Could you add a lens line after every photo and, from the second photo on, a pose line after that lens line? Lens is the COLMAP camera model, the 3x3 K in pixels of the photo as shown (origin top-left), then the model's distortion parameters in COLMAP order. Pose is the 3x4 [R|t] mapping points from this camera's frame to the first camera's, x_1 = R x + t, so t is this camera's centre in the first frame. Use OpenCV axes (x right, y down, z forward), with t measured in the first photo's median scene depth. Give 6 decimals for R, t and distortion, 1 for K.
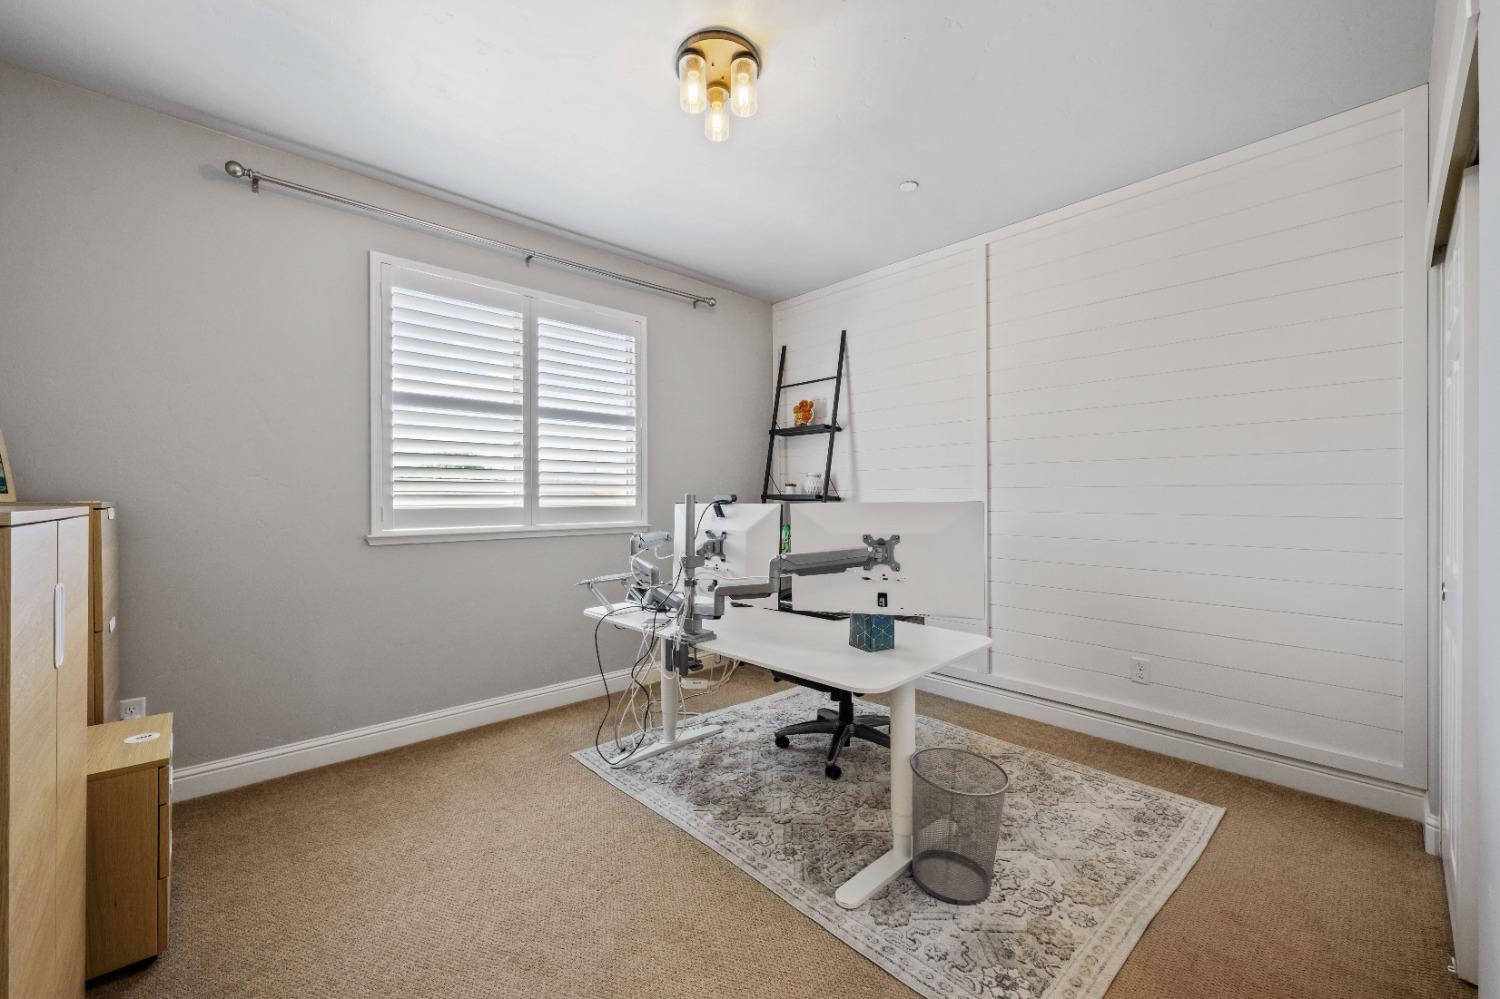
lens RADIAL K [[591.8, 0, 760.2], [0, 591.8, 490.7], [0, 0, 1]] dist [-0.001265, -0.000218]
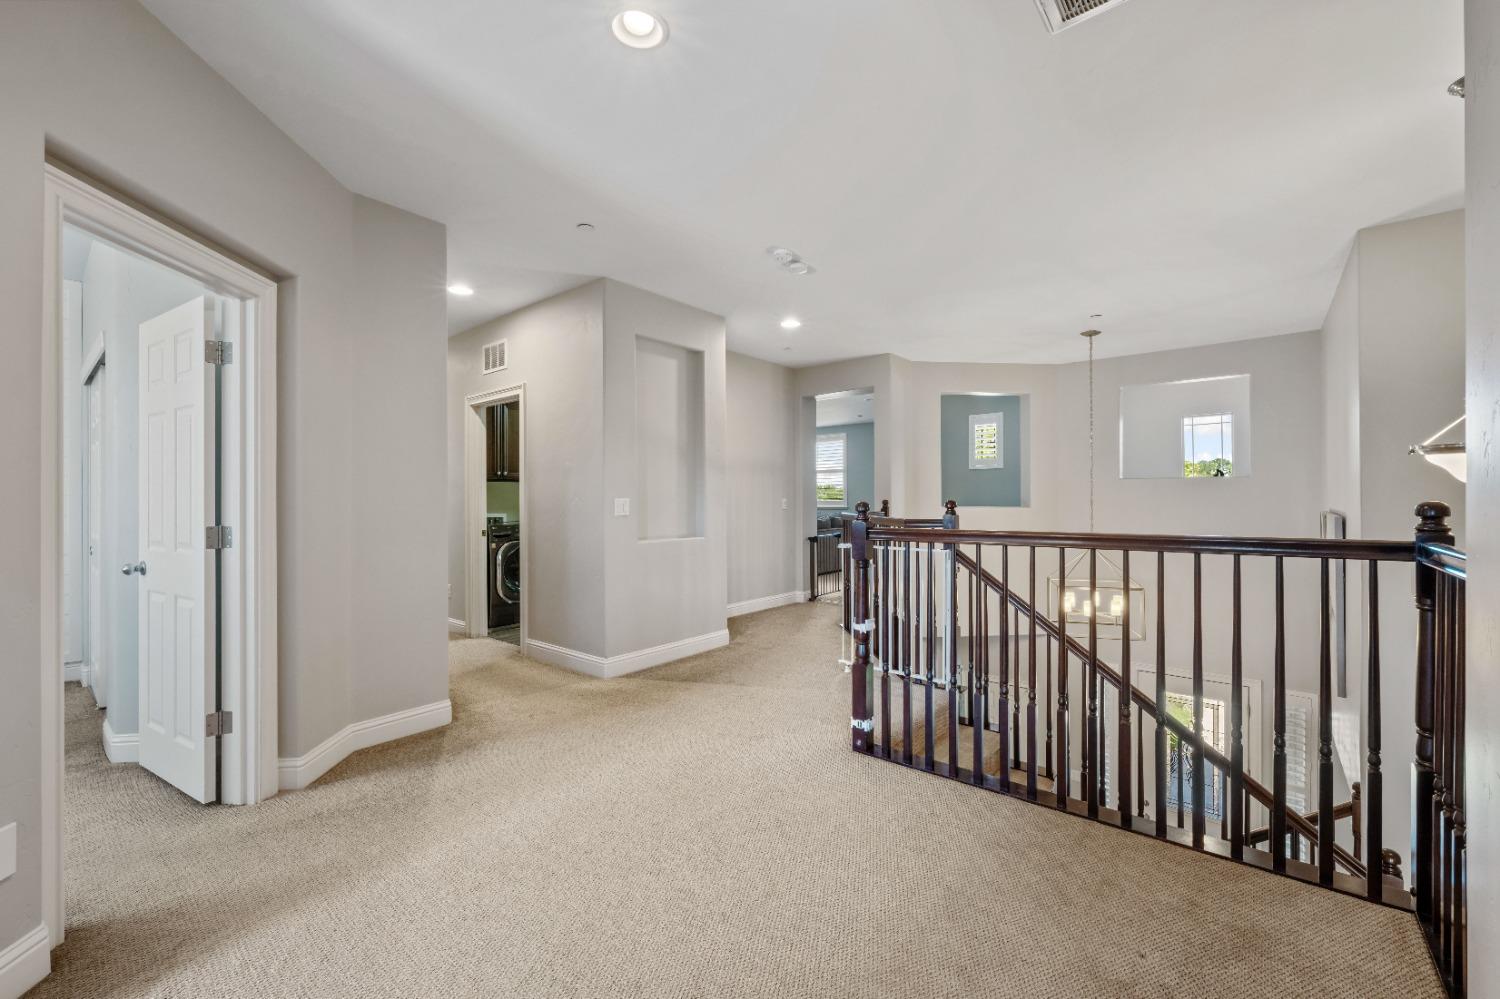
lens RADIAL K [[604.8, 0, 761.5], [0, 604.8, 504.5], [0, 0, 1]] dist [0.001852, 0.000034]
pose [[-0.124315, -0.000852, 0.992242, -0.260245], [0.001978, 0.999997, 0.001107, 0.003952], [-0.992241, 0.002101, -0.124313, -0.223449]]
